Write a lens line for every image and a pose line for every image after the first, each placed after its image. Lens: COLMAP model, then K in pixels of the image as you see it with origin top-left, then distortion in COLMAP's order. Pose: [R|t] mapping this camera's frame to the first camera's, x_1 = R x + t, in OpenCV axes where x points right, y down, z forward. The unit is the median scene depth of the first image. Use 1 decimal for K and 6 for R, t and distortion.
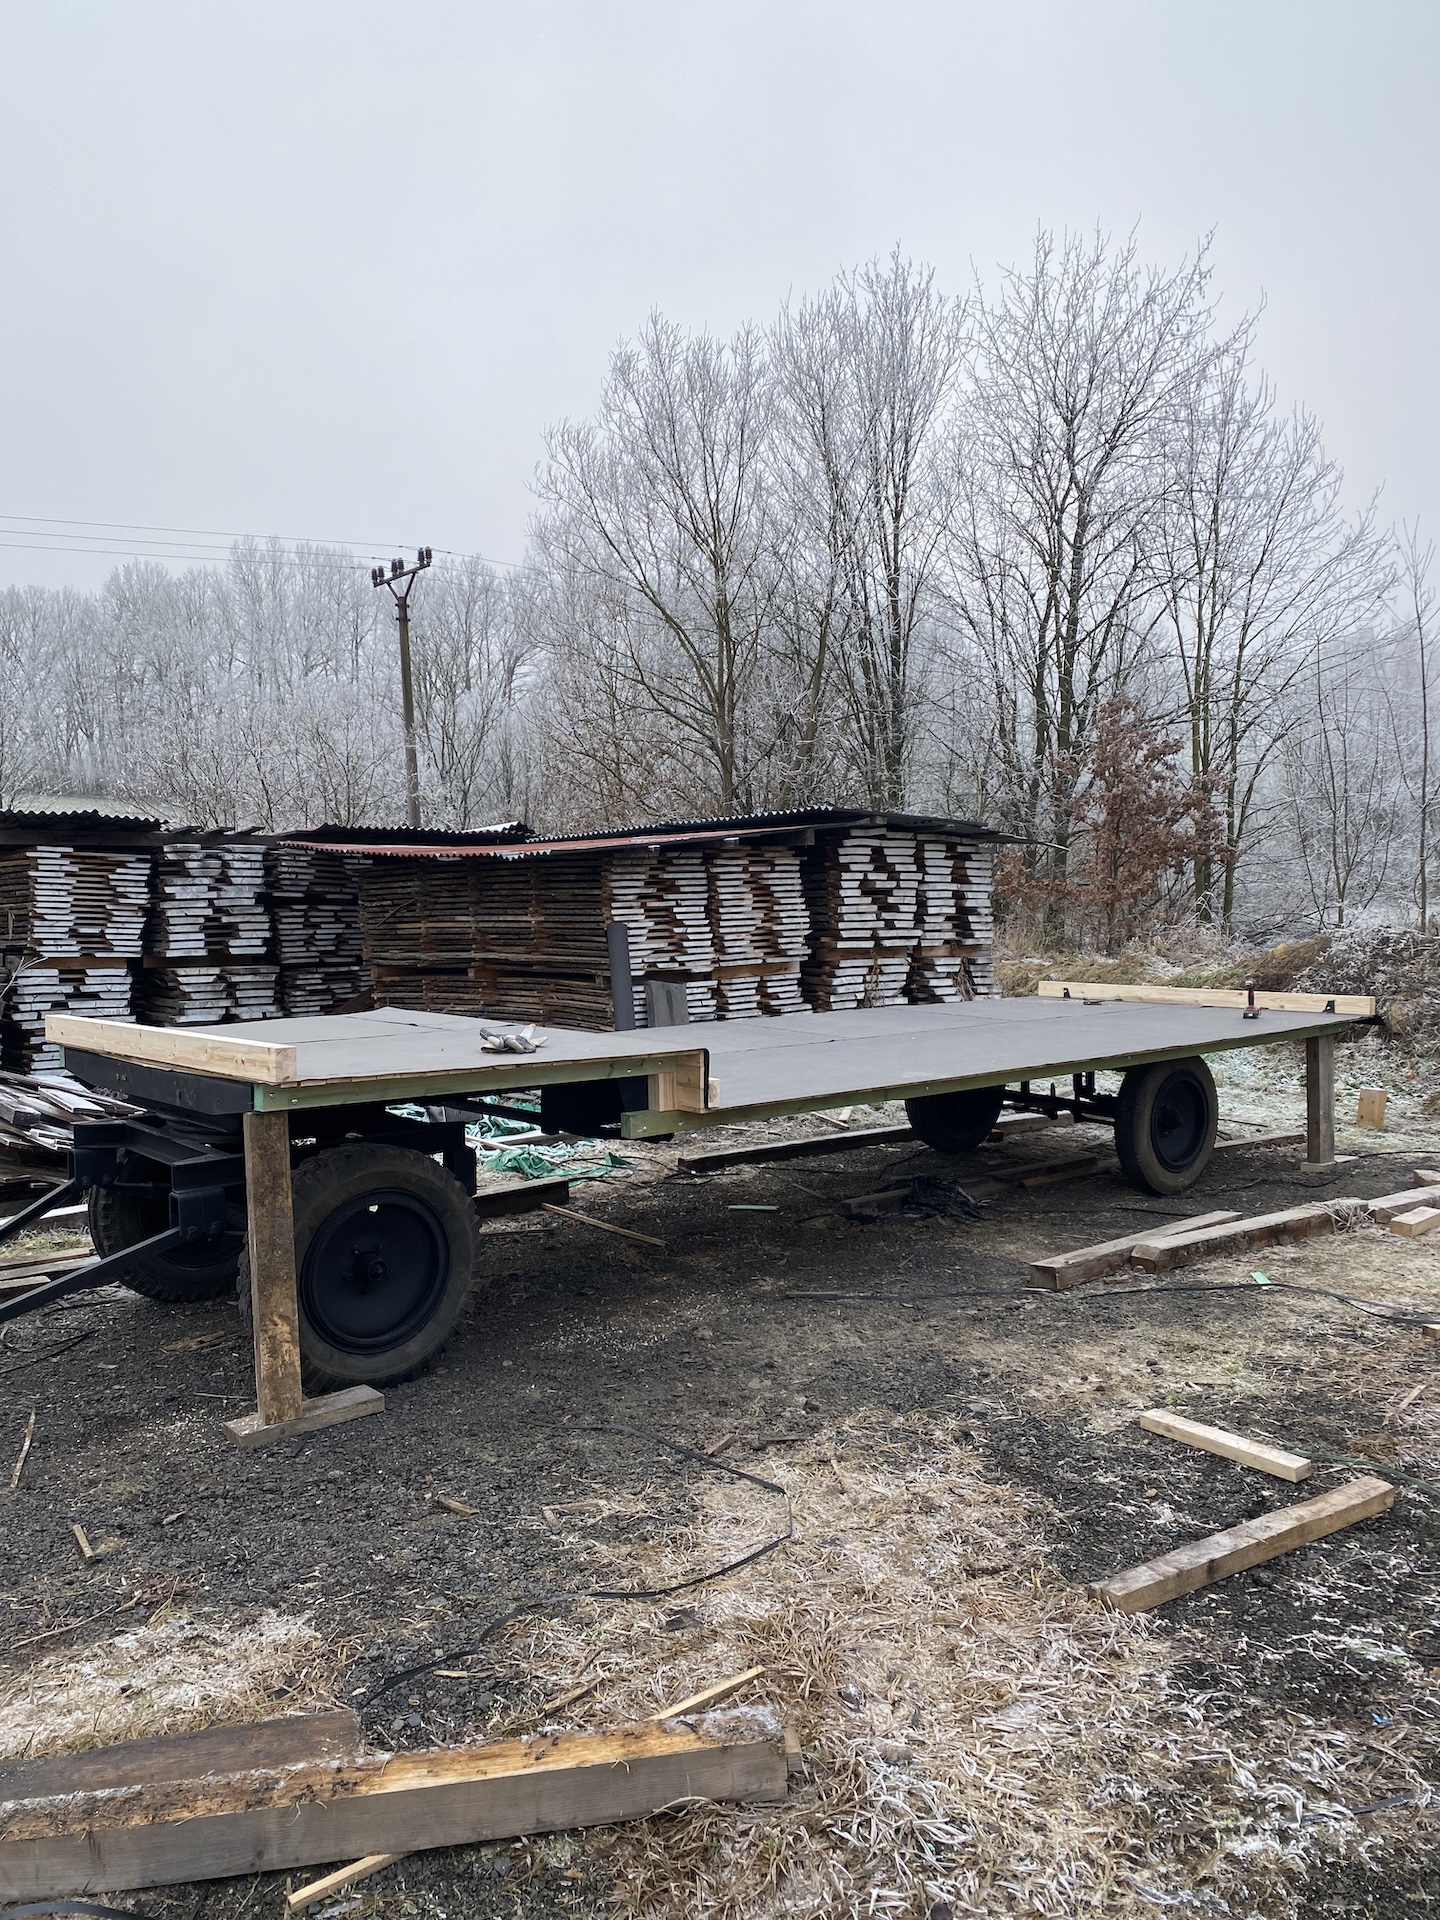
lens RADIAL K [[1437.9, 0, 715.6], [0, 1437.9, 930.0], [0, 0, 1]] dist [0.115781, -0.270048]
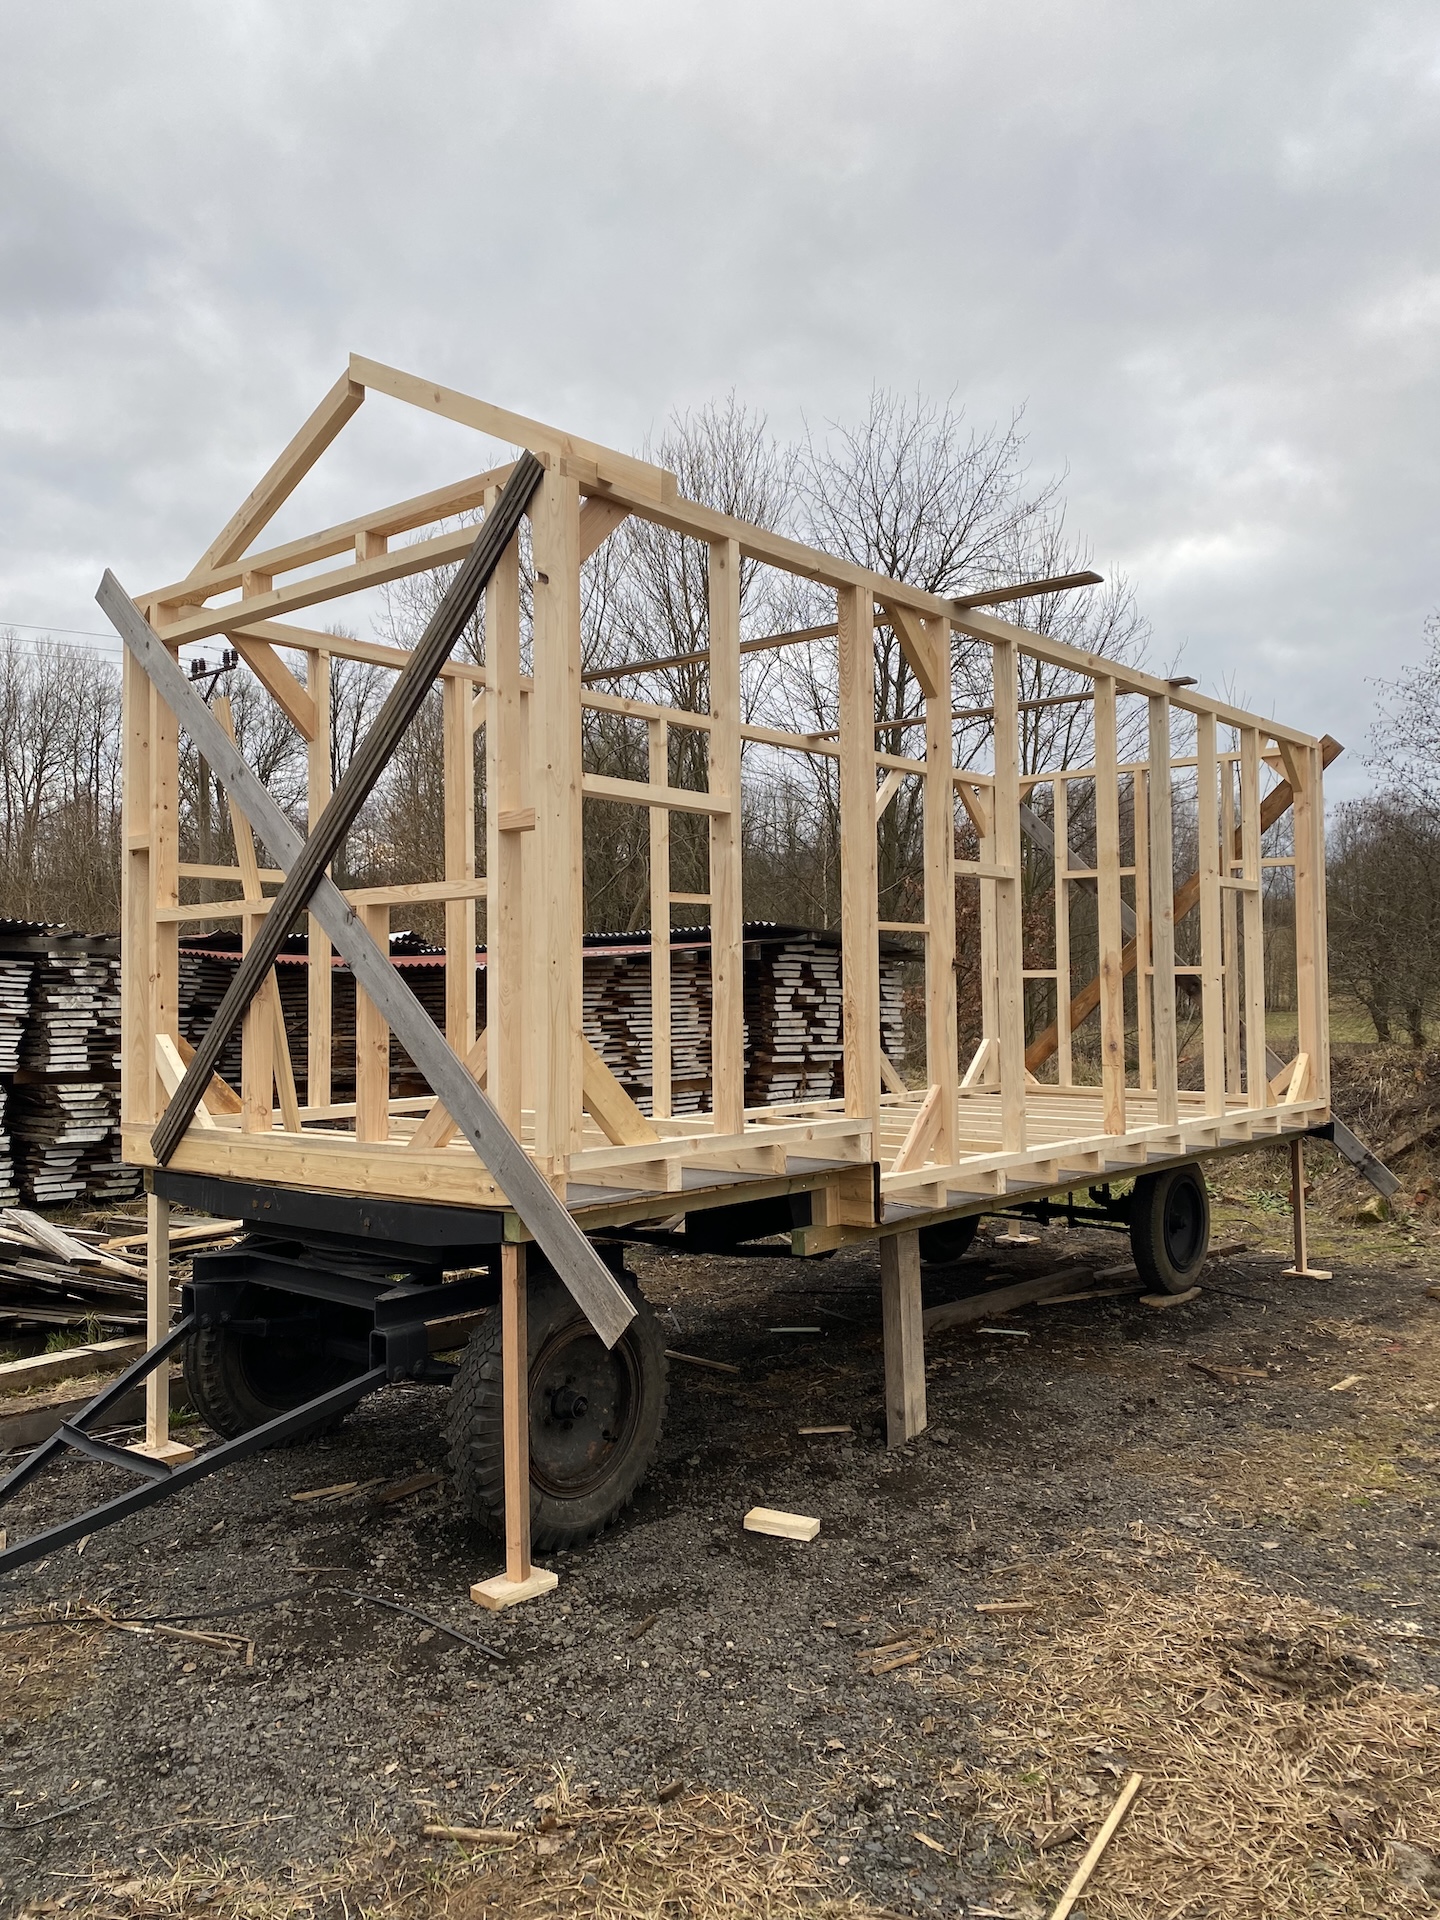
lens RADIAL K [[1437.9, 0, 715.6], [0, 1437.9, 930.0], [0, 0, 1]] dist [0.115781, -0.270048]
pose [[0.984387, 0.018008, 0.175093, -0.122480], [-0.003931, 0.996754, -0.080413, 0.001248], [-0.175973, 0.078469, 0.981263, 0.012176]]
